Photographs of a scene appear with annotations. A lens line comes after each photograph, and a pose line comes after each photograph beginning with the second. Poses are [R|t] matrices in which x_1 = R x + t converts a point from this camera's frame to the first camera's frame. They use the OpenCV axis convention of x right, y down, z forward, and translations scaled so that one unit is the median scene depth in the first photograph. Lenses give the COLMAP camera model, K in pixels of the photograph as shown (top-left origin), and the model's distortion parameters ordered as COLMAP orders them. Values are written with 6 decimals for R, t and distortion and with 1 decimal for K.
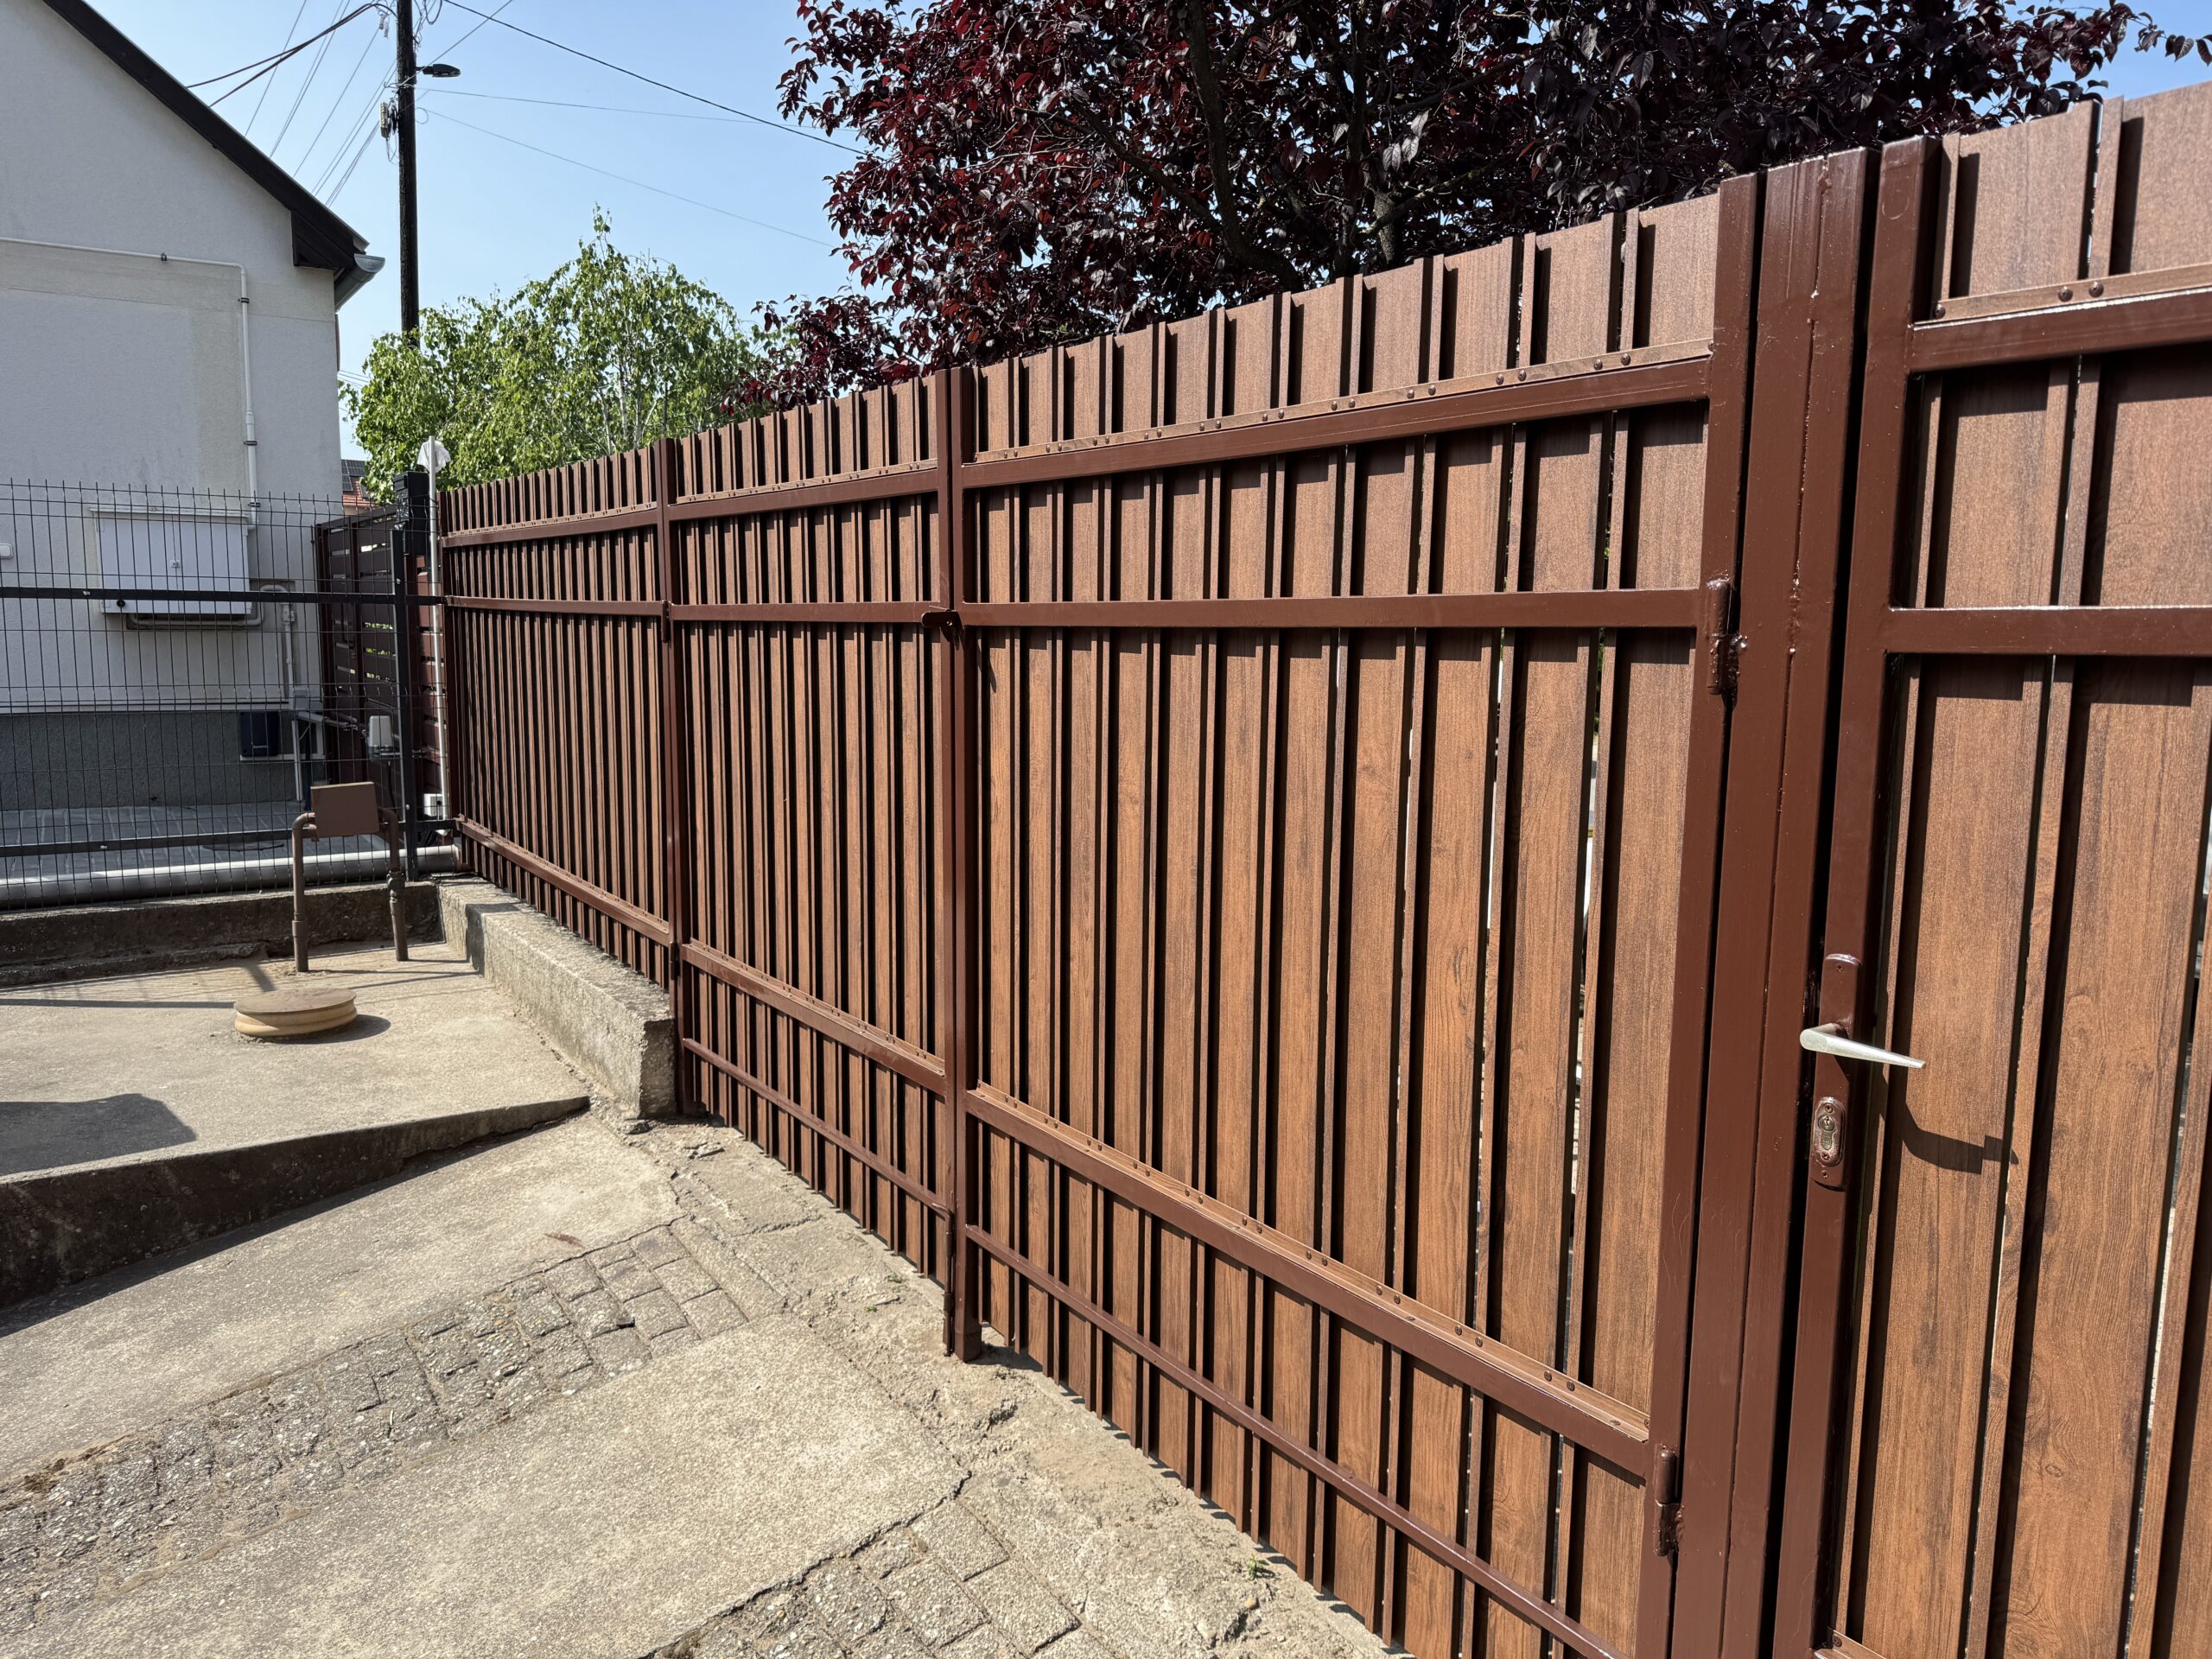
lens RADIAL K [[1630.1, 0, 1102.4], [0, 1630.1, 823.6], [0, 0, 1]] dist [0.035487, -0.018580]
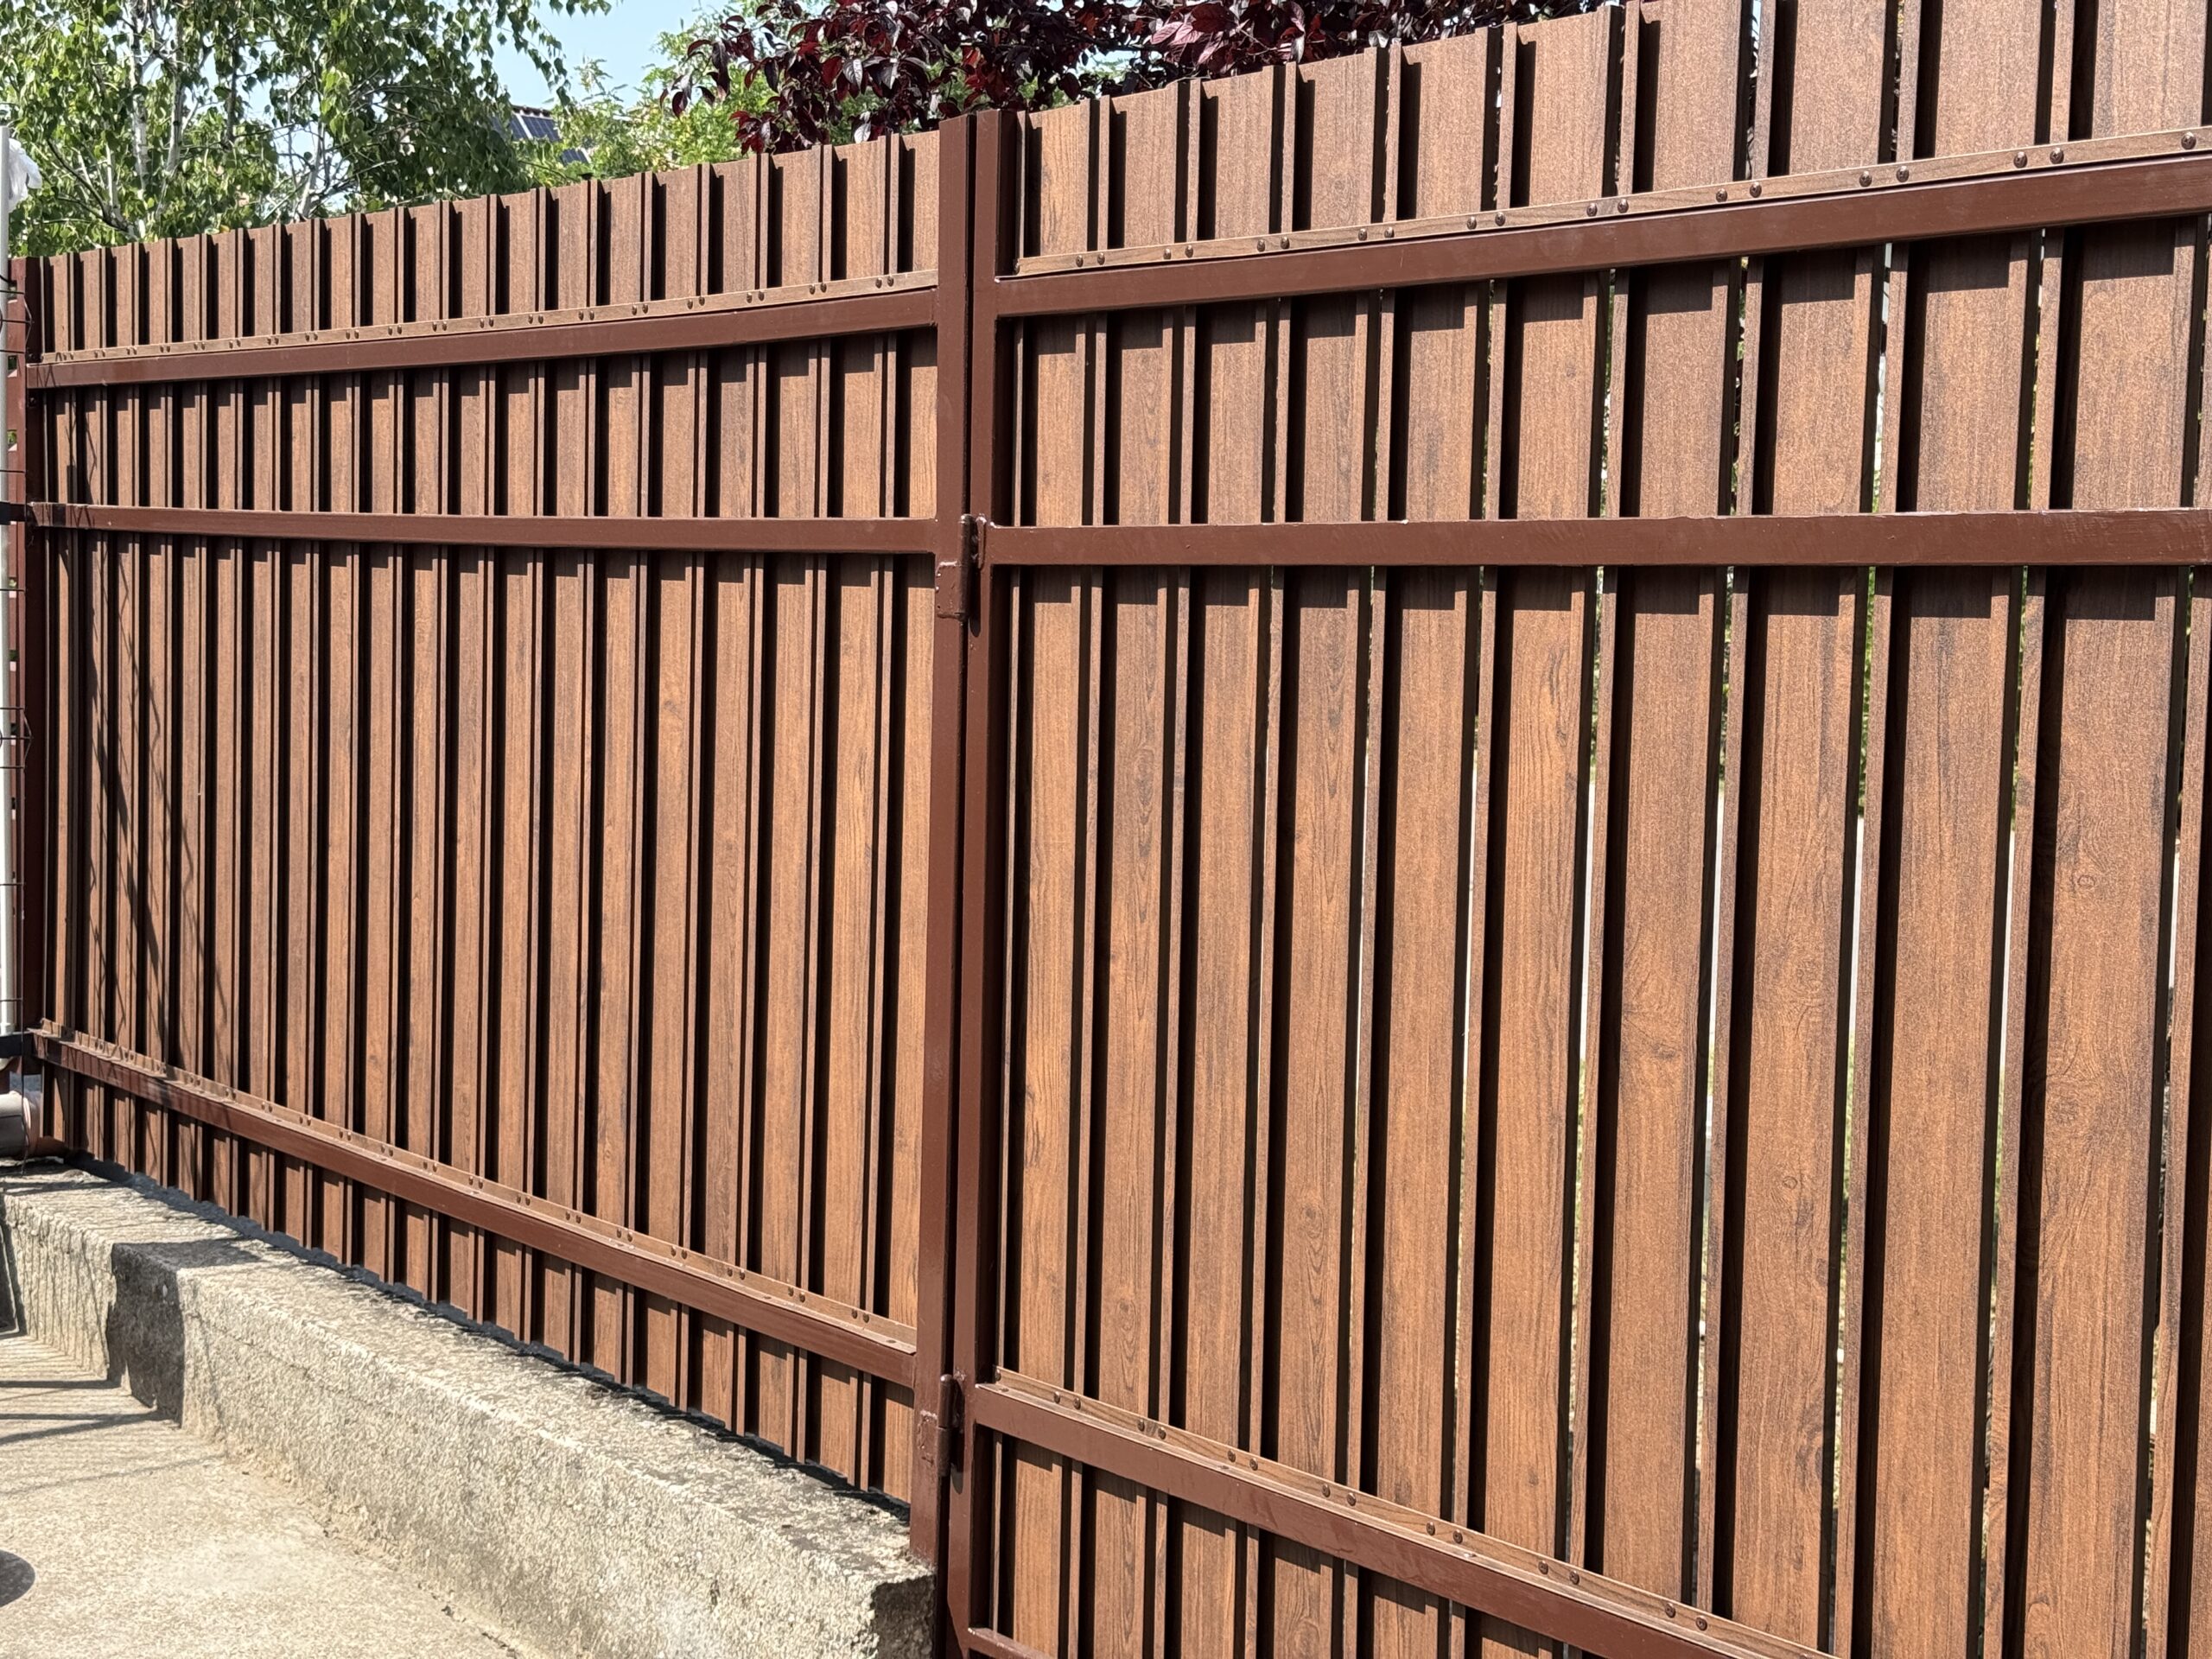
lens RADIAL K [[3003.7, 0, 1106.8], [0, 3003.7, 842.9], [0, 0, 1]] dist [0.121890, 0.000000]
pose [[0.990734, 0.010660, 0.135395, -0.332229], [-0.004377, 0.998903, -0.046617, -0.022702], [-0.135743, 0.045592, 0.989694, 0.276324]]
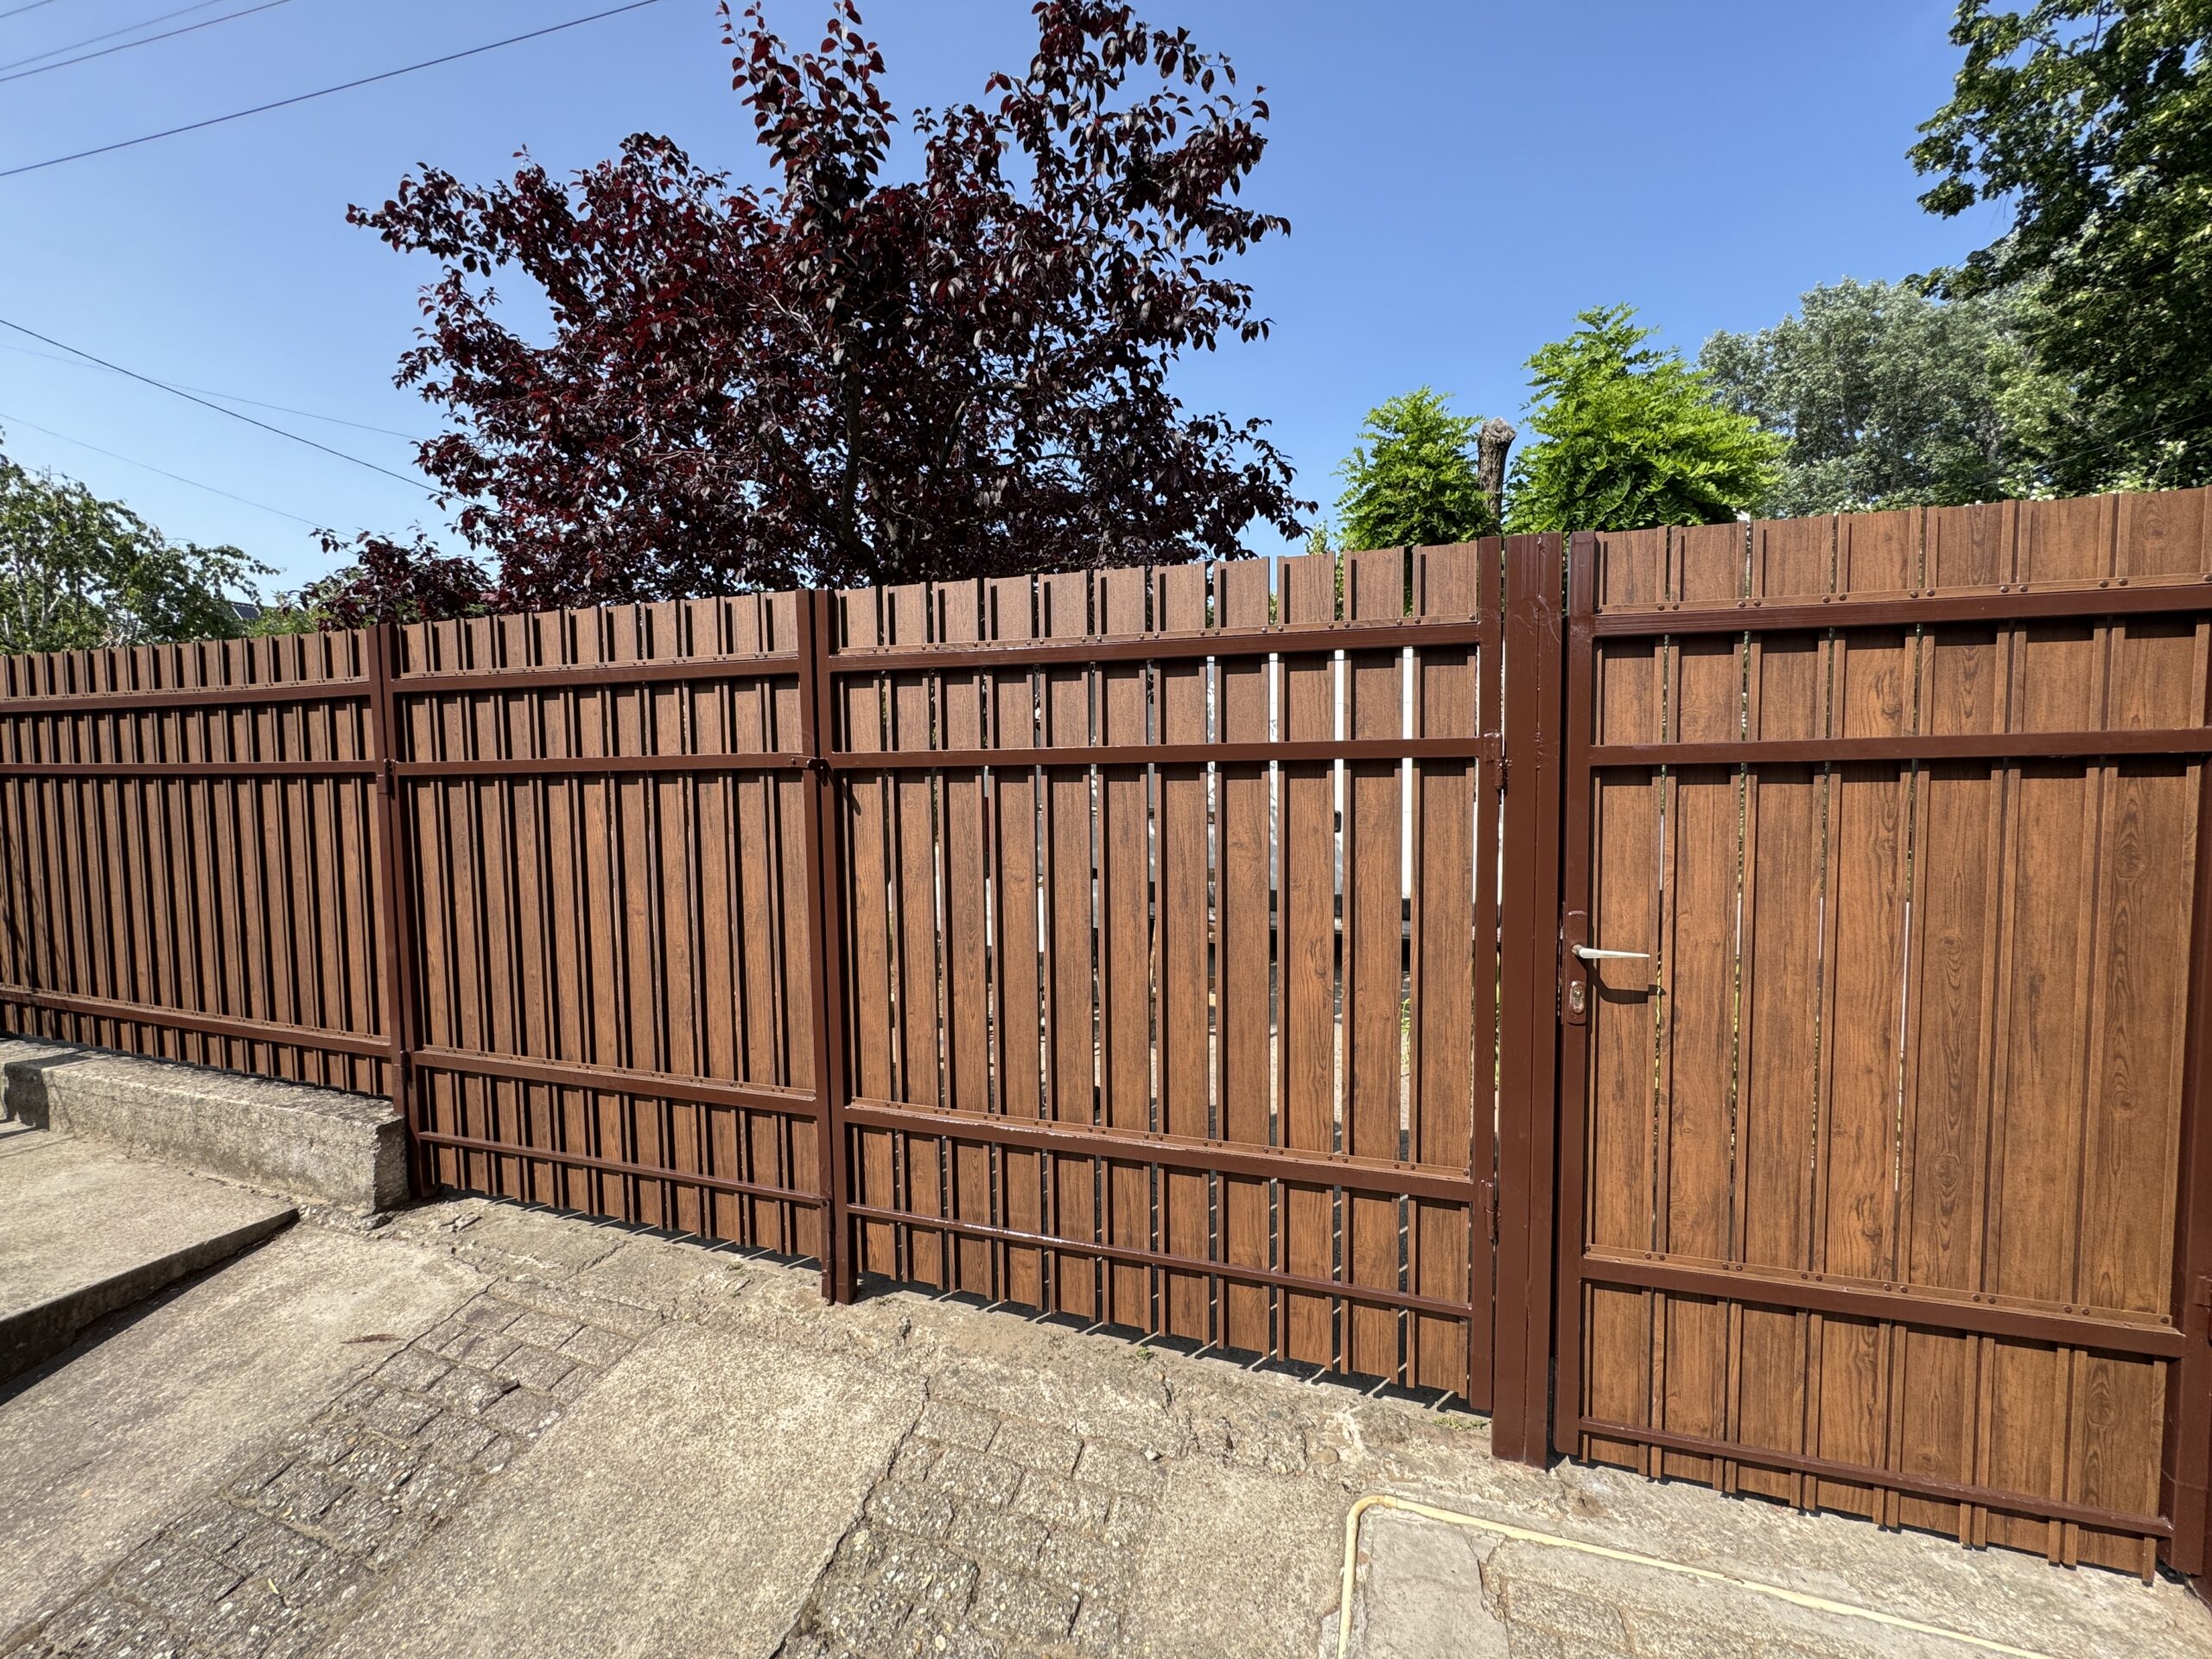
lens RADIAL K [[891.3, 0, 1107.4], [0, 891.3, 836.2], [0, 0, 1]] dist [-0.001477, 0.001333]
pose [[0.775281, -0.049533, 0.629671, -0.272276], [0.092451, 0.995082, -0.035551, -0.010759], [-0.624813, 0.085776, 0.776048, 0.187275]]
